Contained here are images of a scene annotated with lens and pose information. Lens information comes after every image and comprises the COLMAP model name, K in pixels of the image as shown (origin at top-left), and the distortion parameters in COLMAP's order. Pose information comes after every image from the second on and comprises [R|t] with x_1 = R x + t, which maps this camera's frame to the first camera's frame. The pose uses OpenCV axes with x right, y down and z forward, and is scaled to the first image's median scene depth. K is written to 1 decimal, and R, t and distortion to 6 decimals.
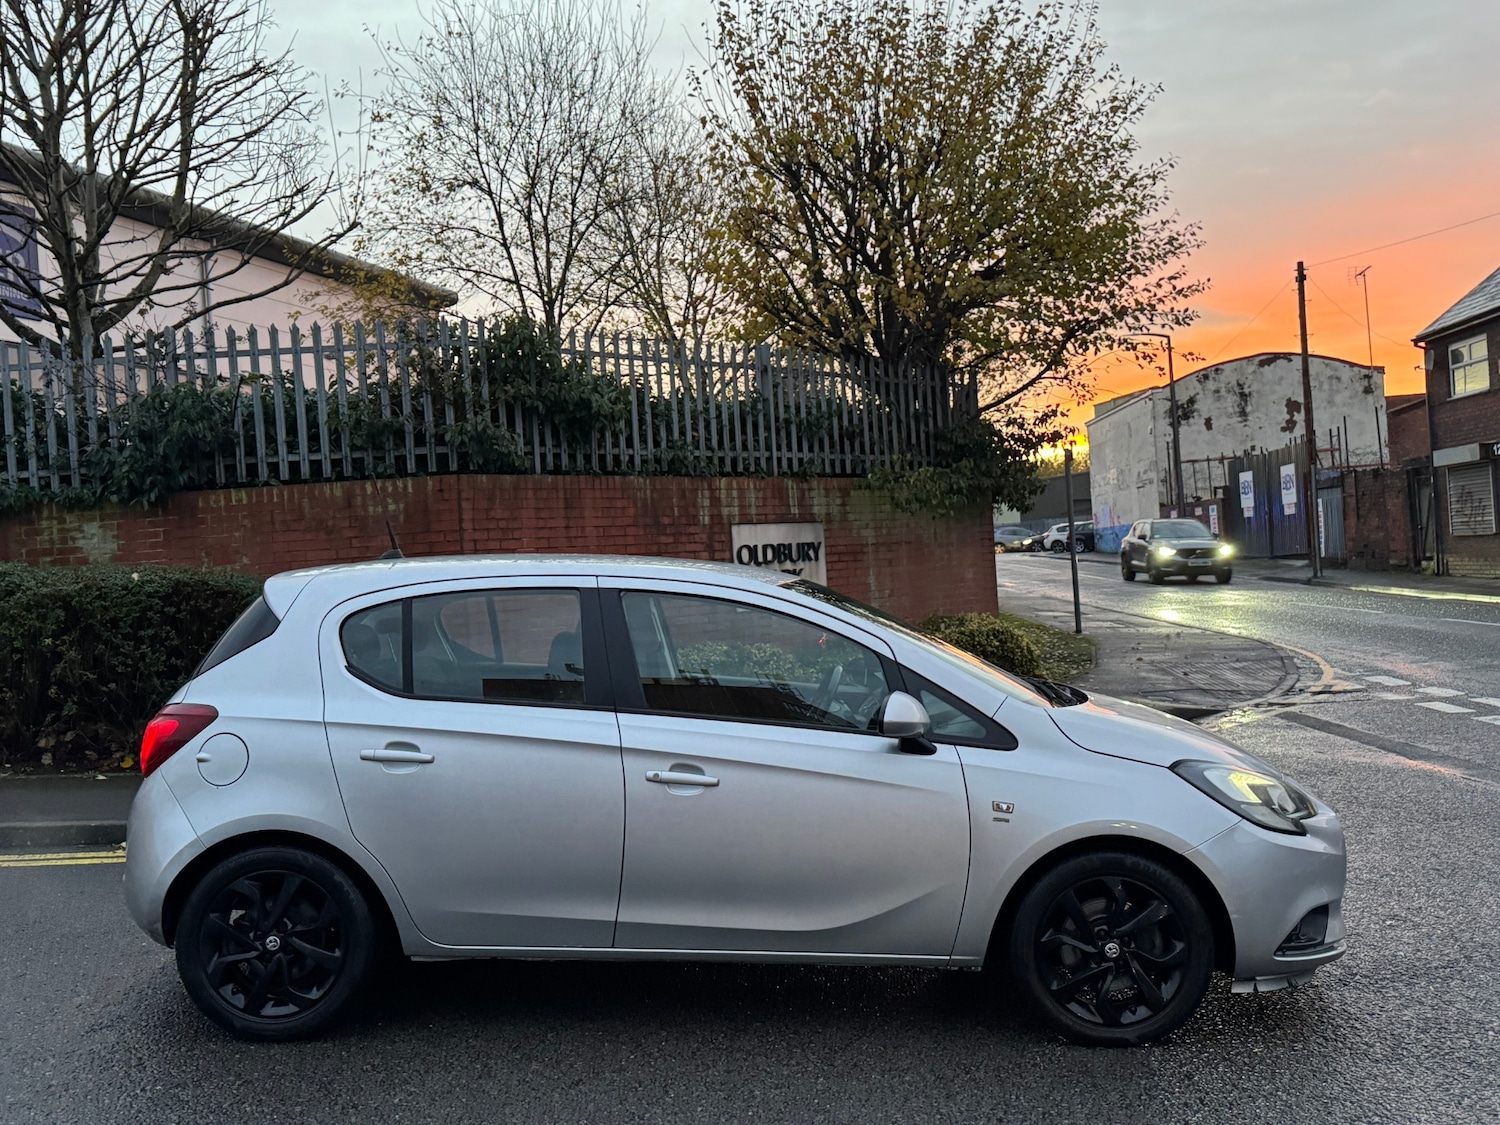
lens RADIAL K [[1513.2, 0, 771.7], [0, 1513.2, 550.4], [0, 0, 1]] dist [0.054142, 0.000000]
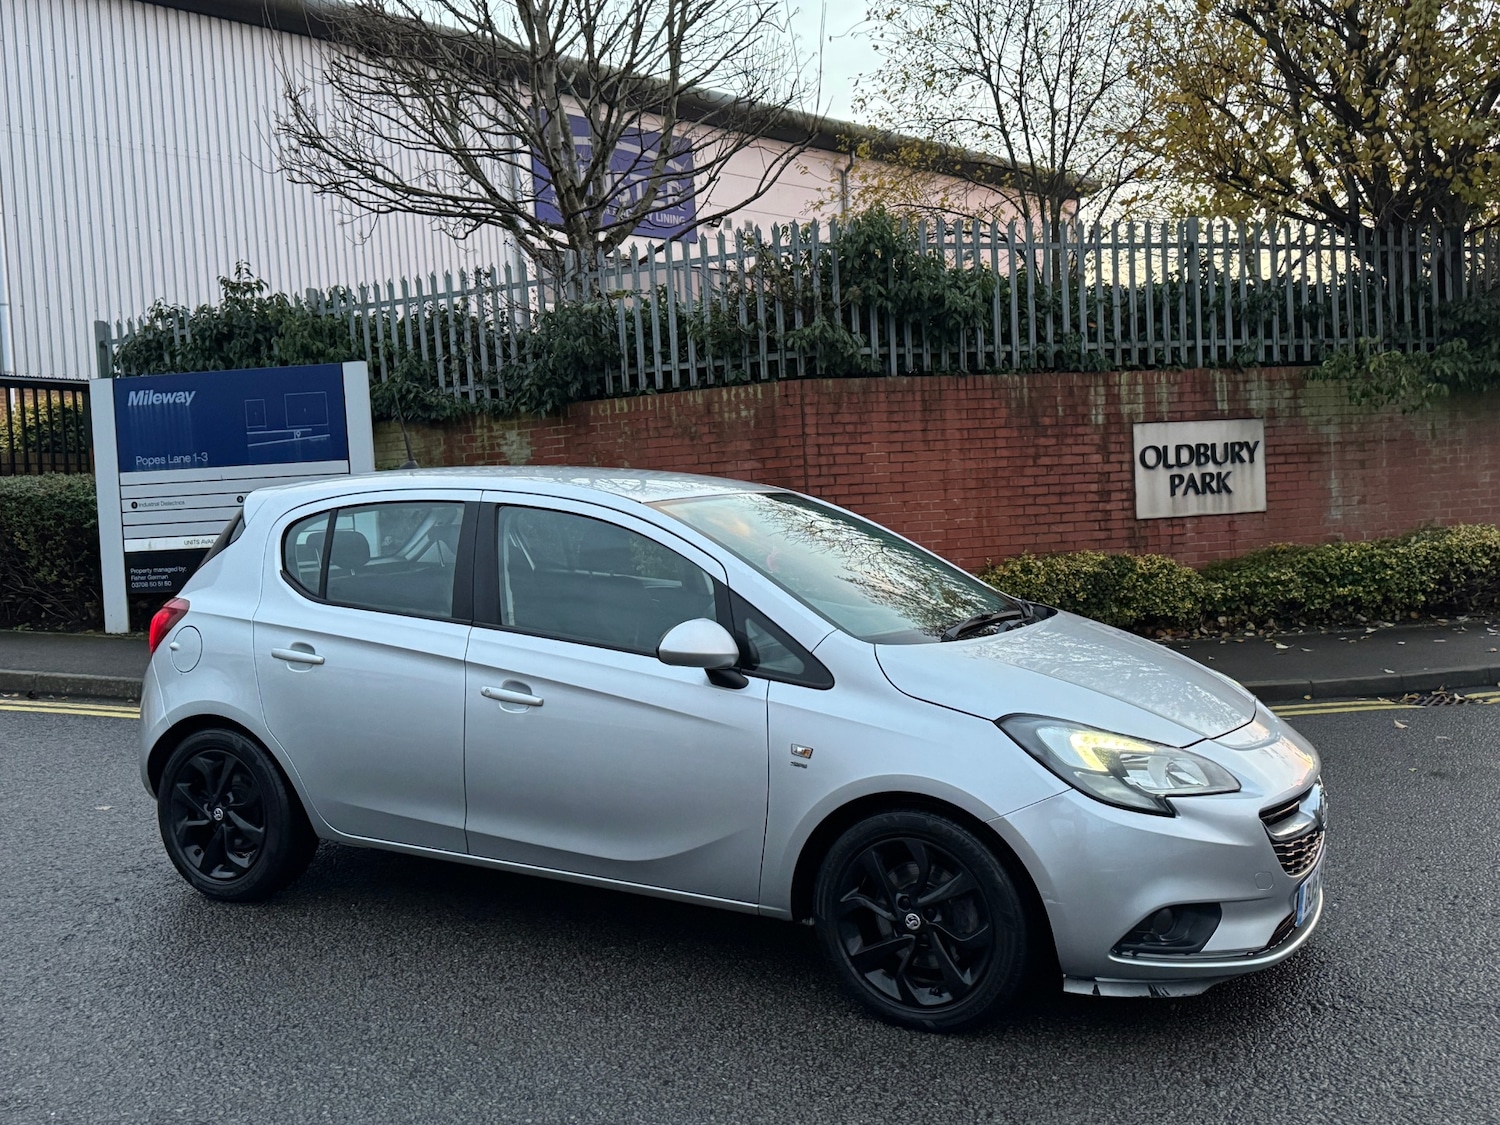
lens RADIAL K [[1513.2, 0, 735.7], [0, 1513.2, 571.8], [0, 0, 1]] dist [0.054142, 0.000000]
pose [[0.888607, 0.031428, -0.457591, 0.215399], [0.006305, 0.996718, 0.080701, -0.003960], [0.458626, -0.074597, 0.885493, 0.079178]]
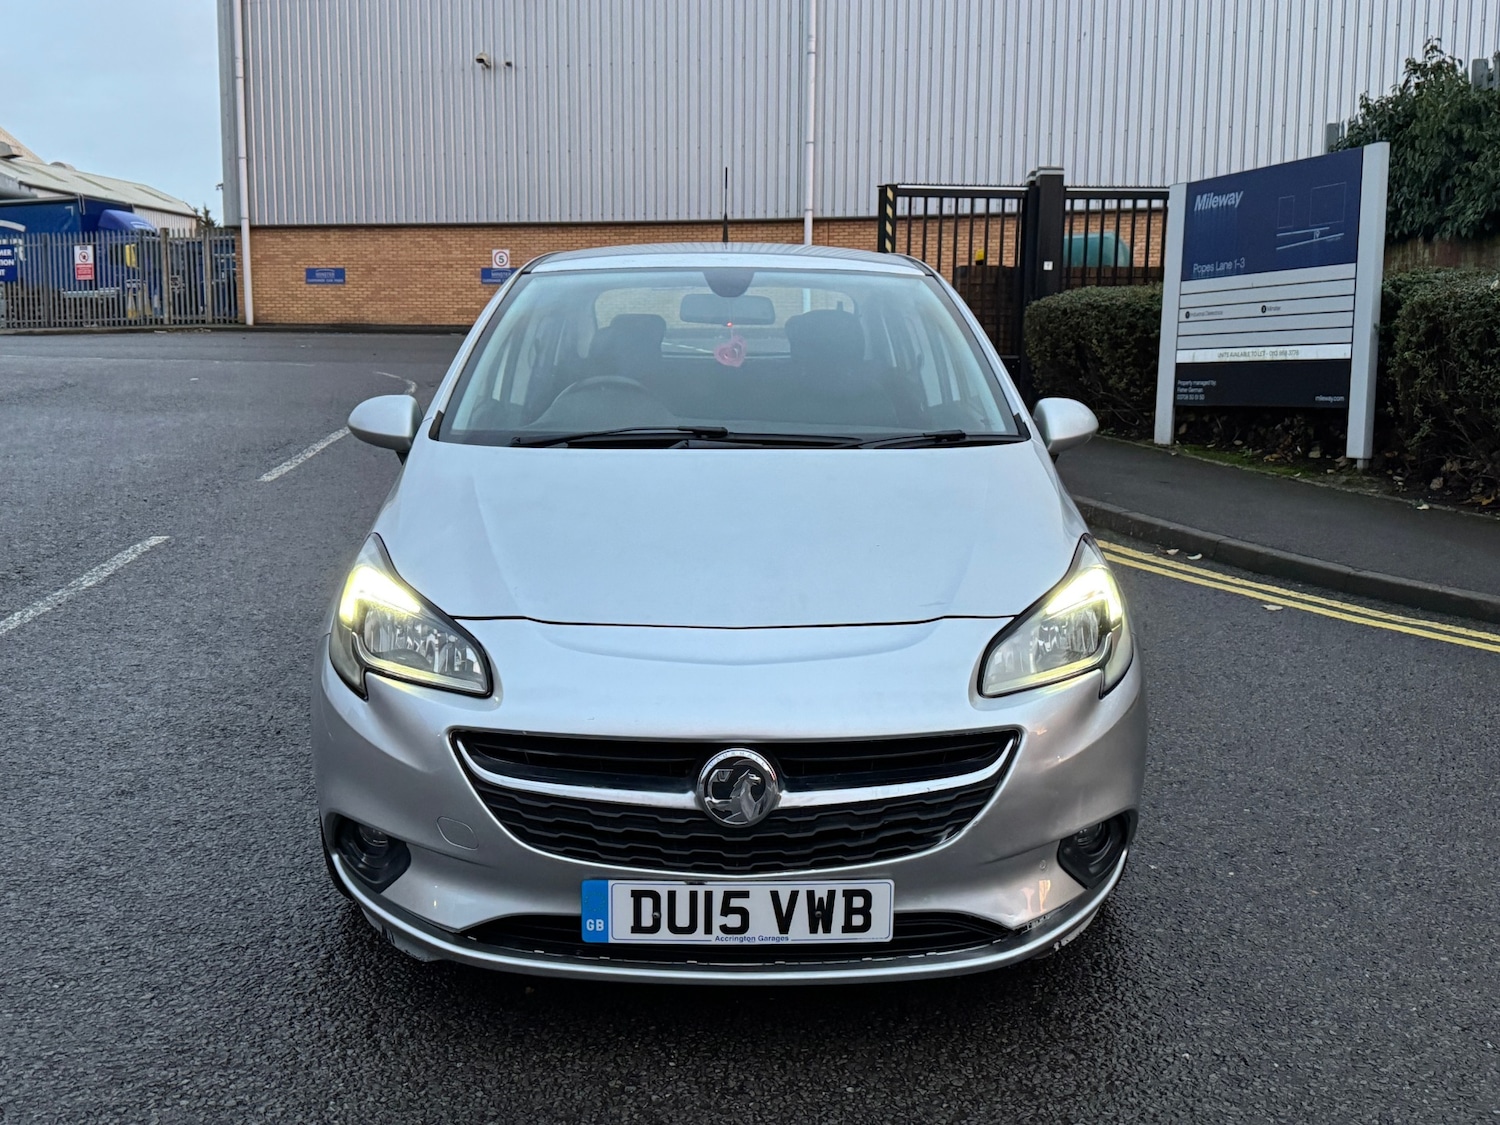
lens RADIAL K [[1513.2, 0, 749.1], [0, 1513.2, 558.9], [0, 0, 1]] dist [0.054142, 0.000000]
pose [[0.033231, 0.174185, -0.984152, 0.389035], [0.007684, 0.984622, 0.174528, 0.013109], [0.999418, -0.013362, 0.031382, 0.492029]]
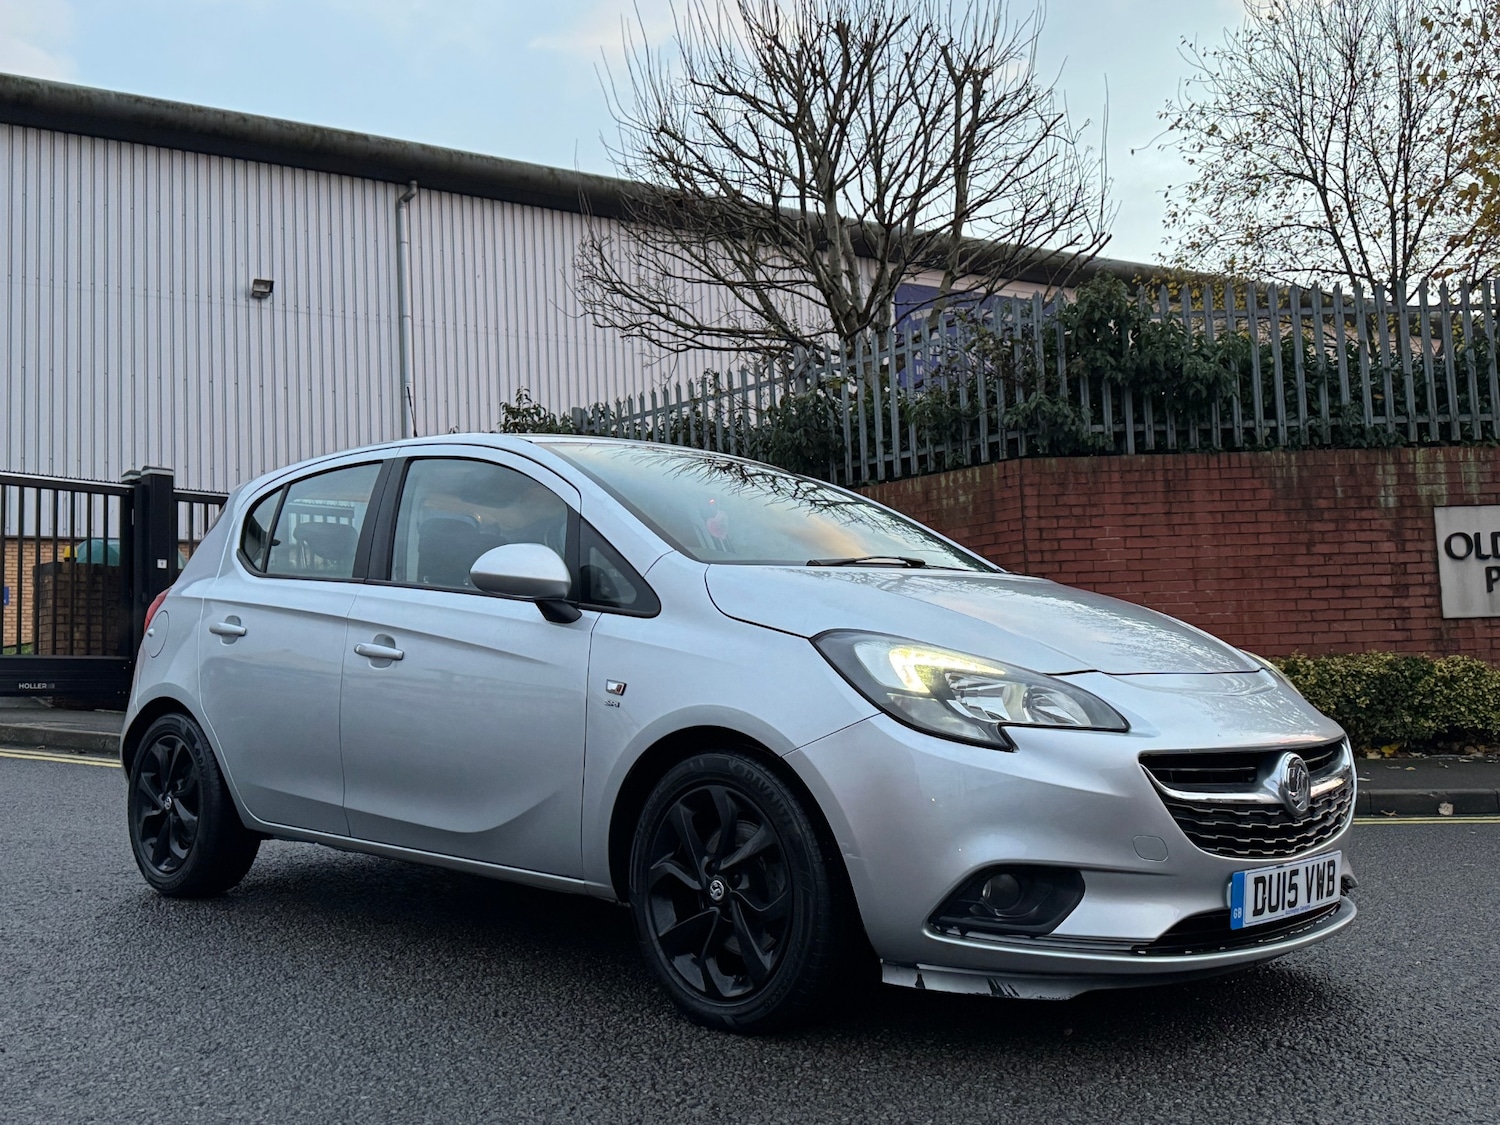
lens RADIAL K [[1513.2, 0, 724.4], [0, 1513.2, 555.6], [0, 0, 1]] dist [0.054142, 0.000000]
pose [[0.727607, -0.042003, -0.684707, 0.292327], [0.005041, 0.998424, -0.055890, 0.059814], [0.685976, 0.037214, 0.726672, 0.197819]]
